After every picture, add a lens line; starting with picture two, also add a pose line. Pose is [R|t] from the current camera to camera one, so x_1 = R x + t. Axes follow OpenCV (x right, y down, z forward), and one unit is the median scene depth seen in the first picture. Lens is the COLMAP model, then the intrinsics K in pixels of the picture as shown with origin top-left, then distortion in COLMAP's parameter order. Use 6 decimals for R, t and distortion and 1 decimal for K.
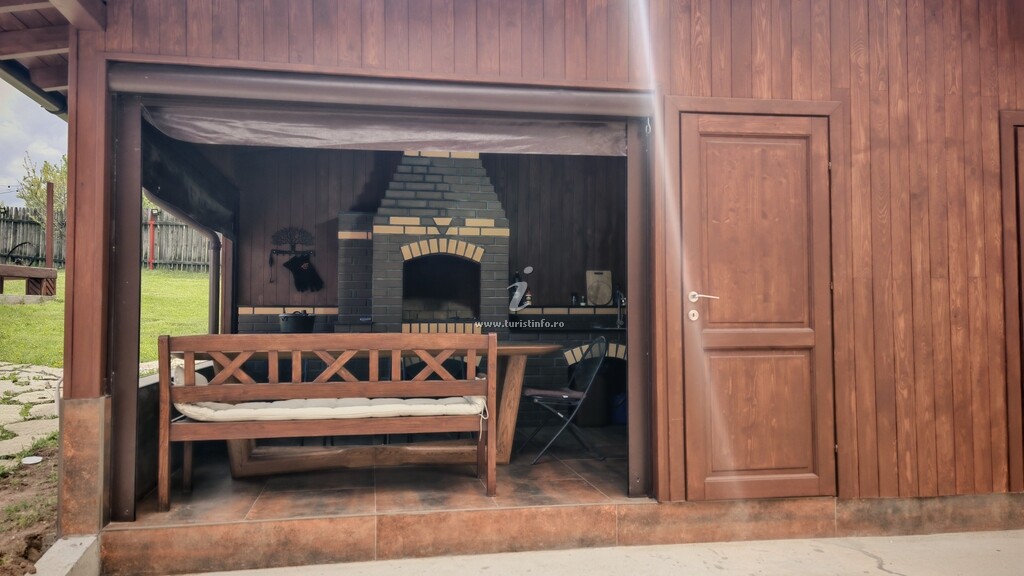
lens RADIAL K [[786.9, 0, 512.0], [0, 786.9, 288.0], [0, 0, 1]] dist [0.061723, -0.065578]
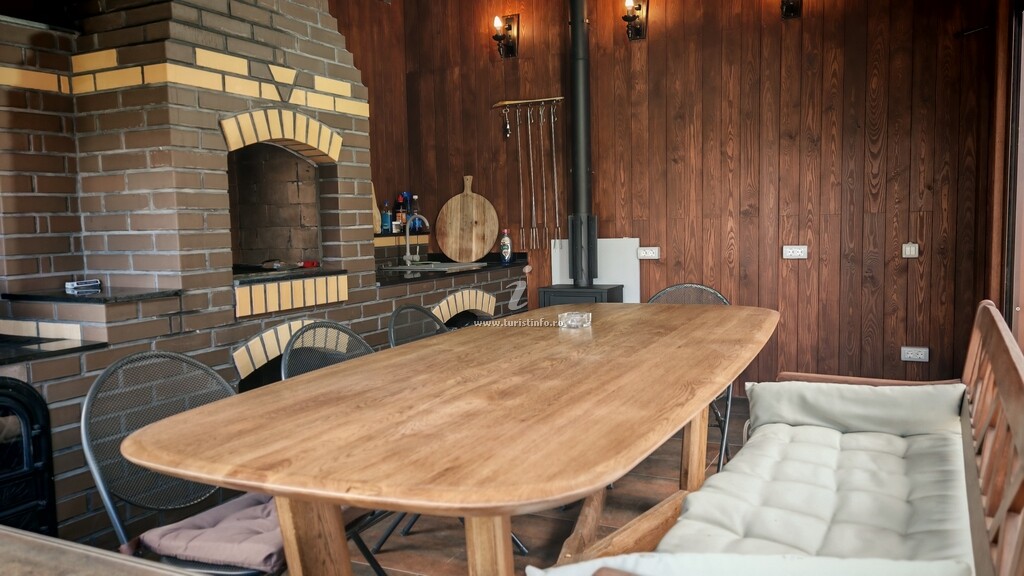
lens RADIAL K [[786.9, 0, 512.0], [0, 786.9, 288.0], [0, 0, 1]] dist [0.061723, -0.065578]
pose [[0.596612, -0.083695, 0.798154, -0.409506], [-0.008880, 0.993798, 0.110848, -0.008335], [-0.802481, -0.073221, 0.592168, 0.581789]]
